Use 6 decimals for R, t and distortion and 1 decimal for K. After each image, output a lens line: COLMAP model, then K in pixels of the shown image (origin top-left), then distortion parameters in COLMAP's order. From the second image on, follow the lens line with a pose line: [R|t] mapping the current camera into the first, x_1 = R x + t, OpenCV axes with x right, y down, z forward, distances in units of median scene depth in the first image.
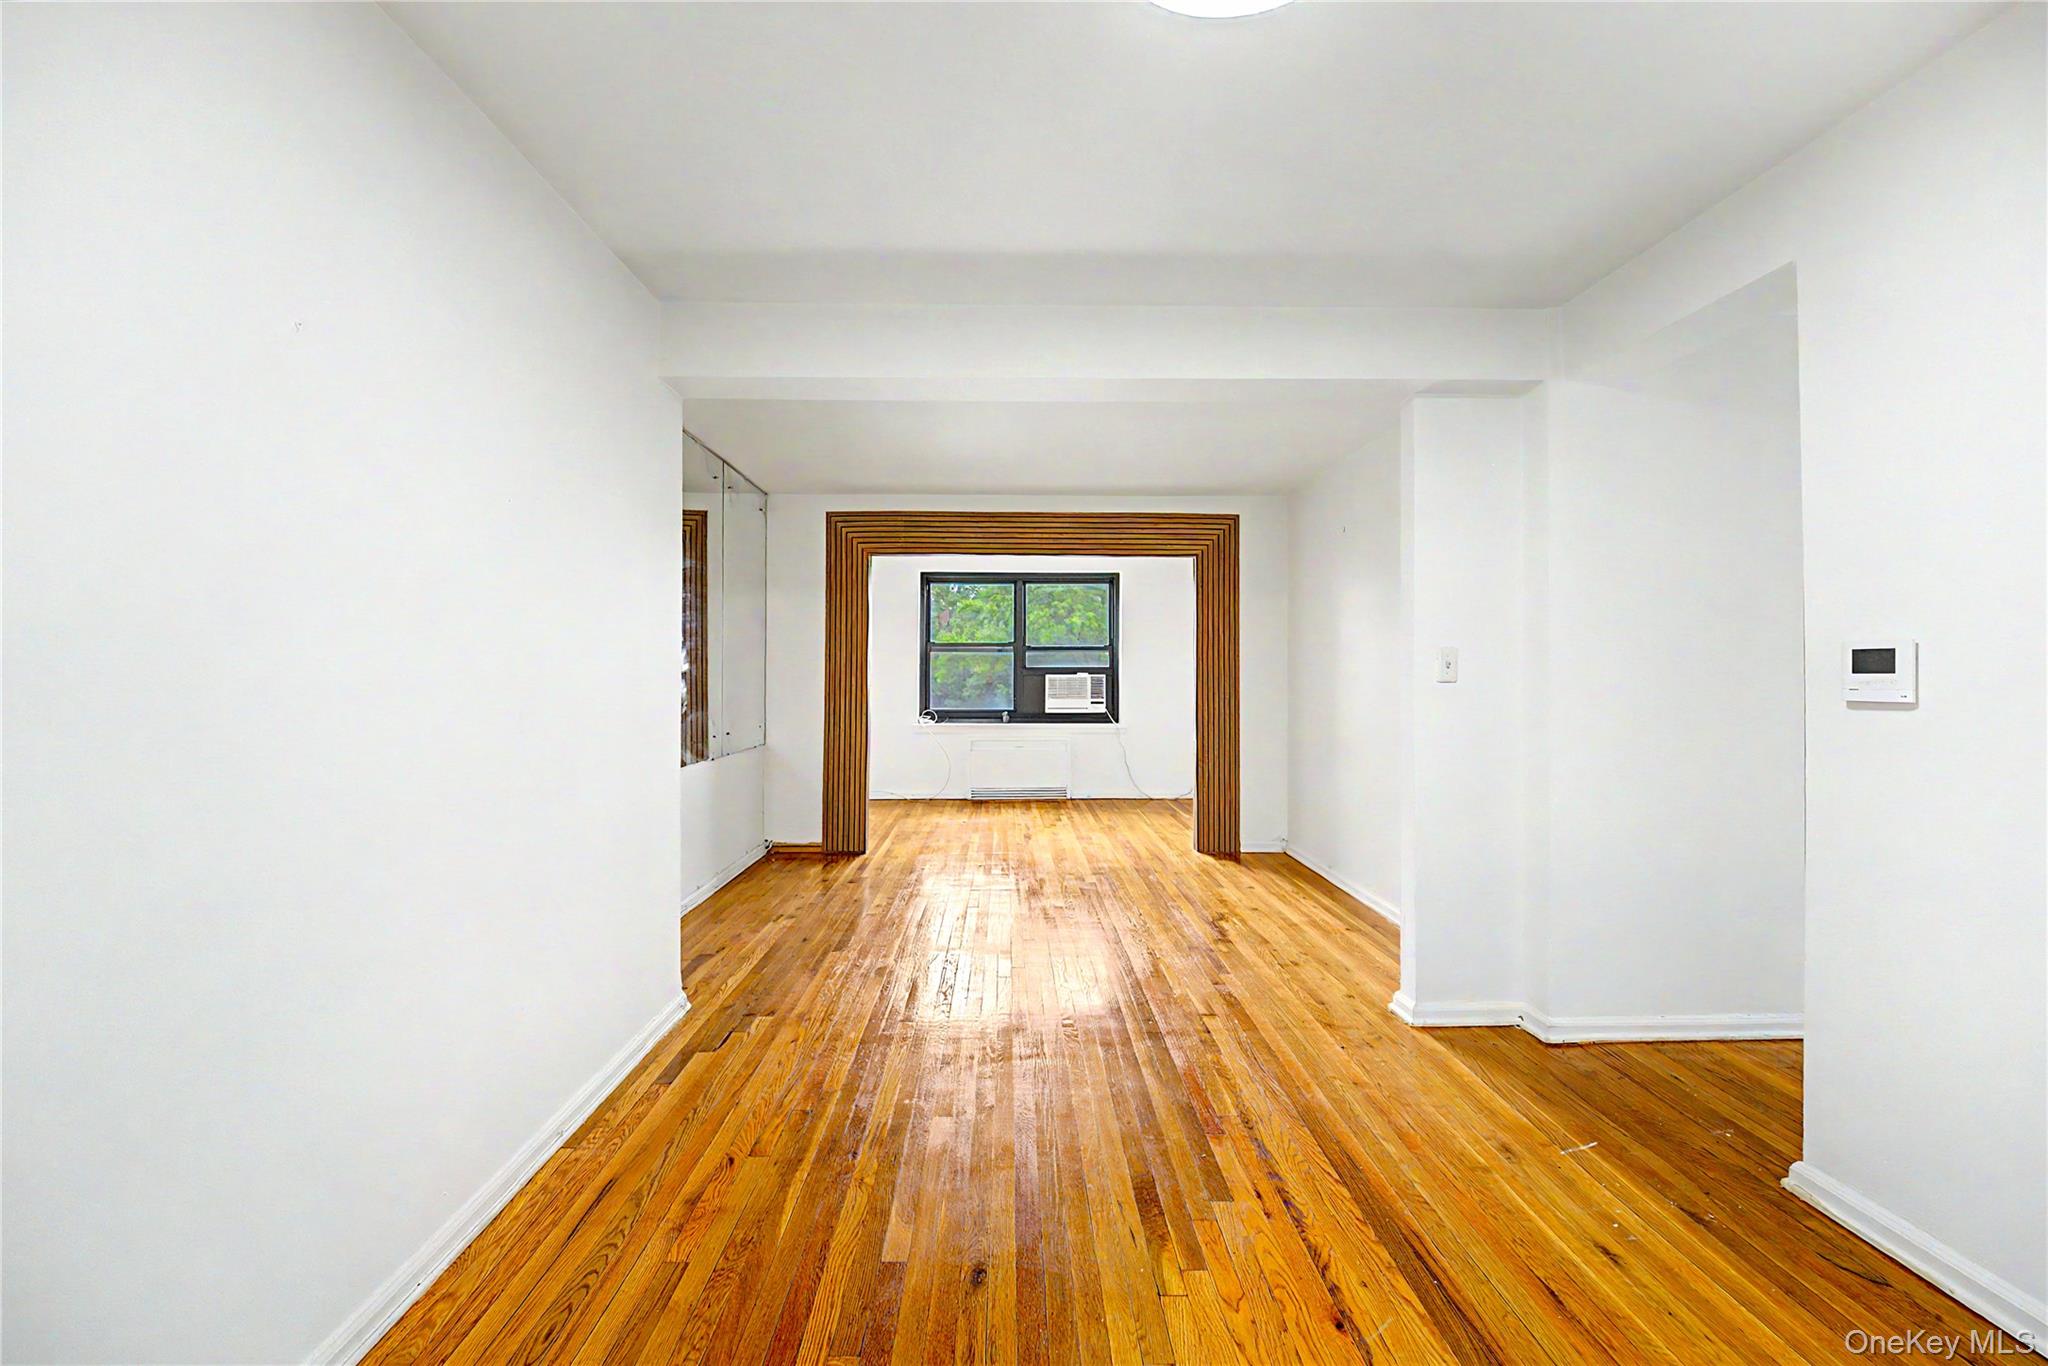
lens RADIAL K [[858.5, 0, 1014.3], [0, 858.5, 673.8], [0, 0, 1]] dist [0.038987, -0.043553]
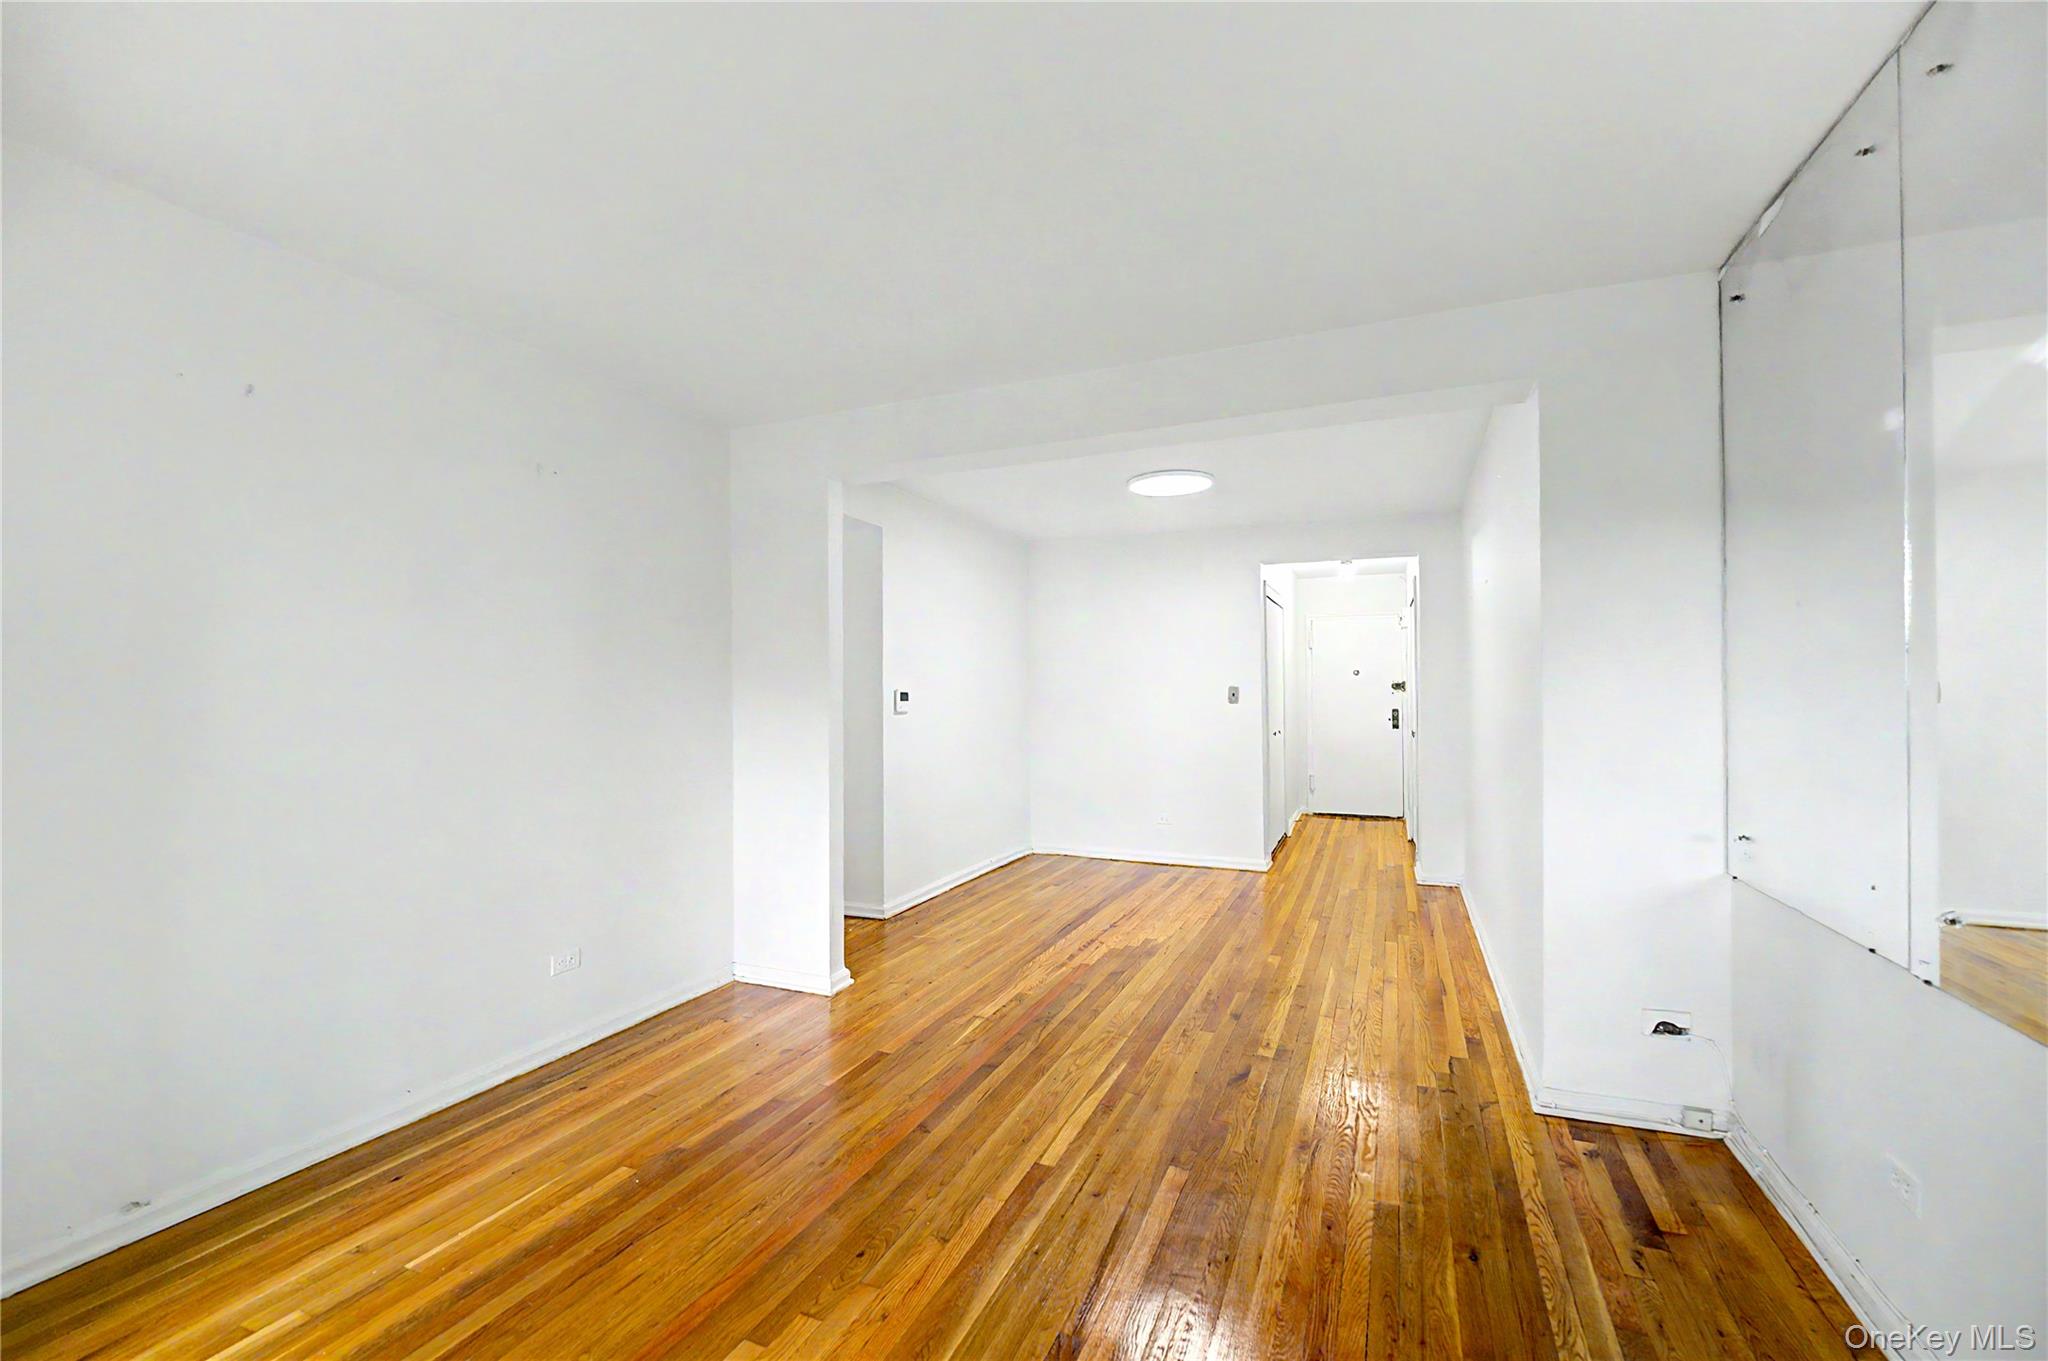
lens RADIAL K [[823.3, 0, 1017.8], [0, 823.3, 687.0], [0, 0, 1]] dist [-0.007338, -0.000129]
pose [[-0.908153, 0.003898, 0.418620, -0.189220], [0.000693, 0.999969, -0.007808, -0.010216], [-0.418637, -0.006801, -0.908128, 1.427563]]
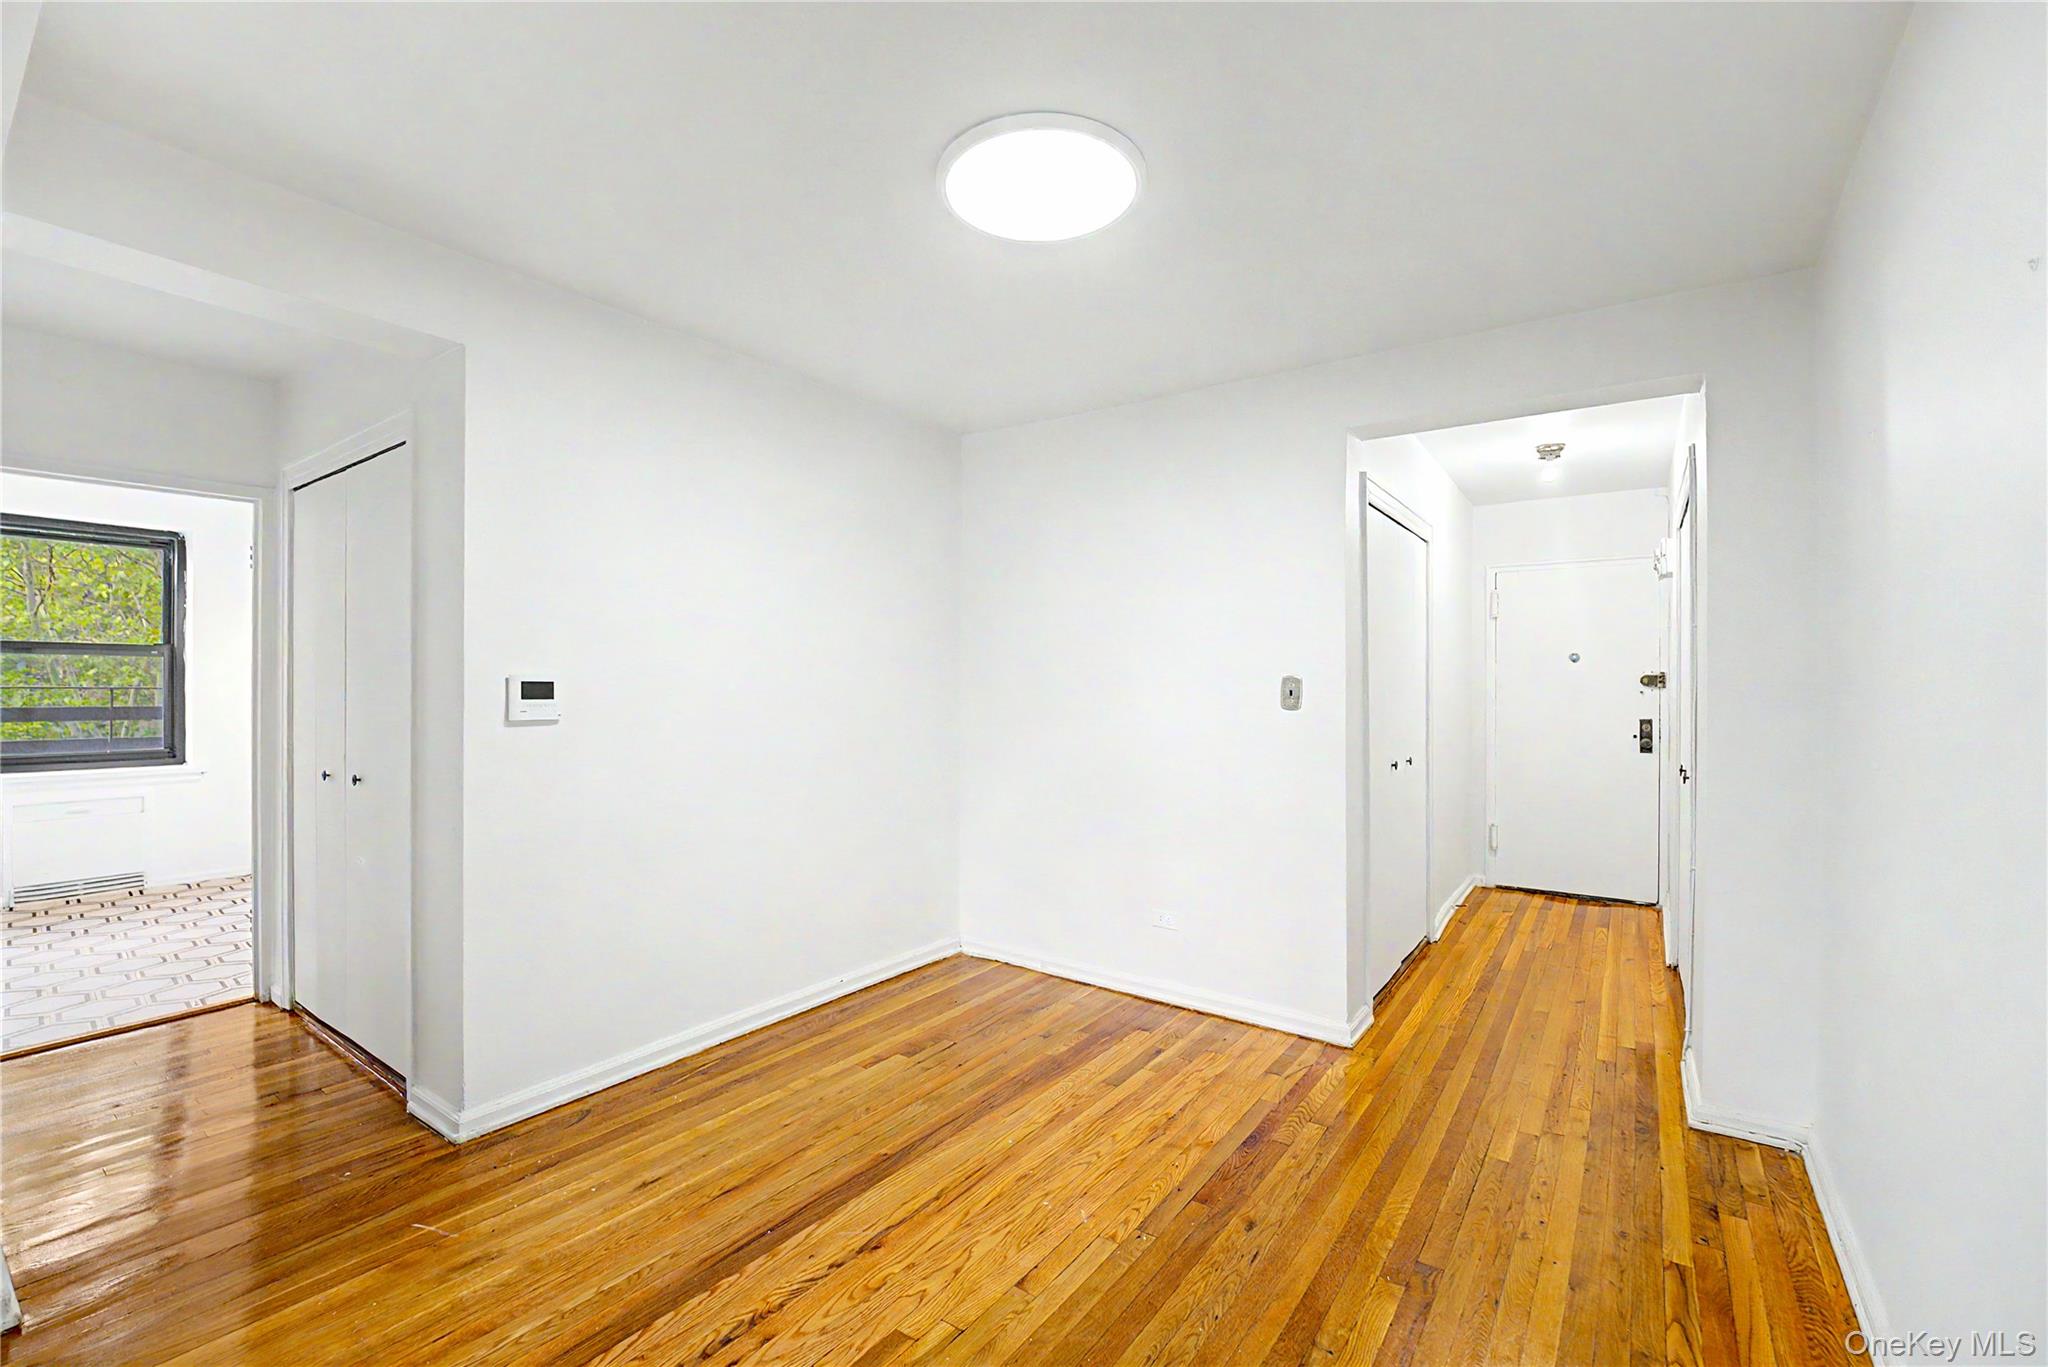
lens RADIAL K [[851.0, 0, 1029.2], [0, 851.0, 686.1], [0, 0, 1]] dist [-0.014991, -0.000421]
pose [[-0.804652, -0.008246, 0.593689, -0.192319], [-0.009065, 0.999958, 0.001603, -0.013236], [-0.593677, -0.004092, -0.804693, 0.715815]]
